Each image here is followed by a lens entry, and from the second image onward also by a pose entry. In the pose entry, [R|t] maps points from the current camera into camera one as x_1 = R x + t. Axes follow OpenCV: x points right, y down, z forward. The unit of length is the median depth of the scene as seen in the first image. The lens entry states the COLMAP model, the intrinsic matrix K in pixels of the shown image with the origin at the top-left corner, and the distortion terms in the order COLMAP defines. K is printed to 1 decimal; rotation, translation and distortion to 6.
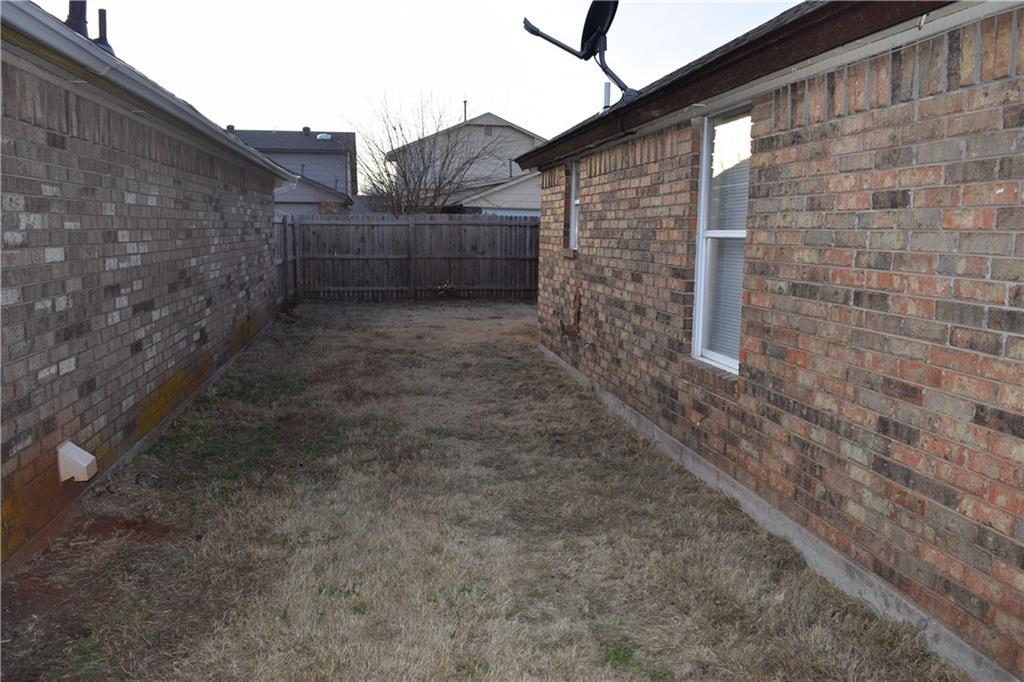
lens RADIAL K [[819.3, 0, 512.5], [0, 819.3, 340.9], [0, 0, 1]] dist [-0.064297, -0.004970]
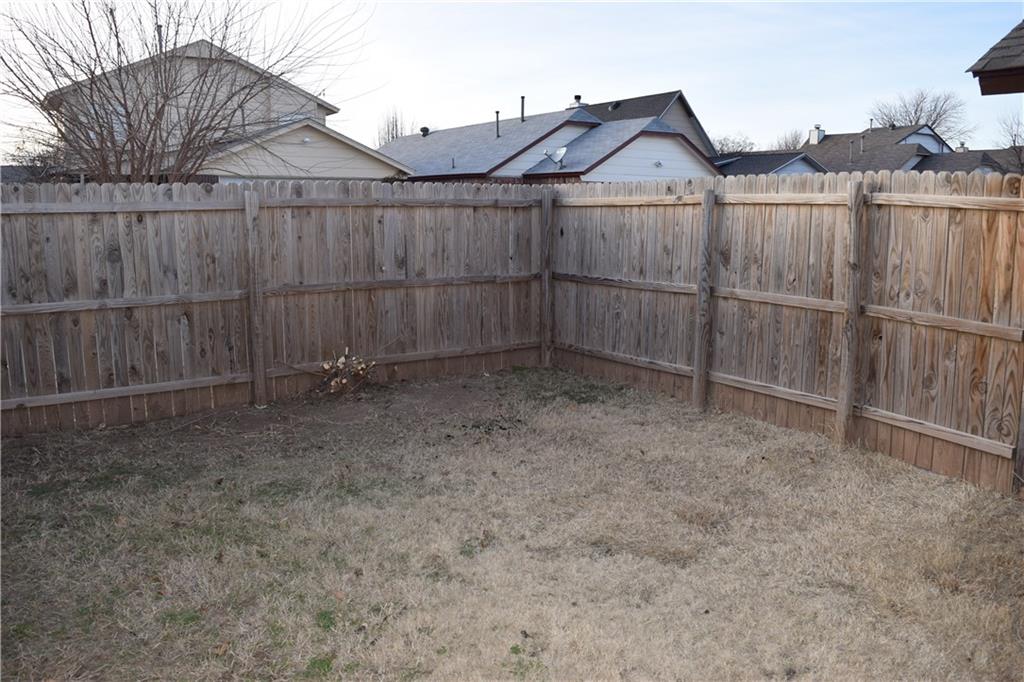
lens RADIAL K [[819.3, 0, 511.6], [0, 819.3, 338.5], [0, 0, 1]] dist [-0.064297, -0.004970]
pose [[0.920165, -0.075322, 0.384218, -0.159411], [0.063247, 0.997028, 0.043989, -0.090875], [-0.386390, -0.016177, 0.922194, 0.603373]]
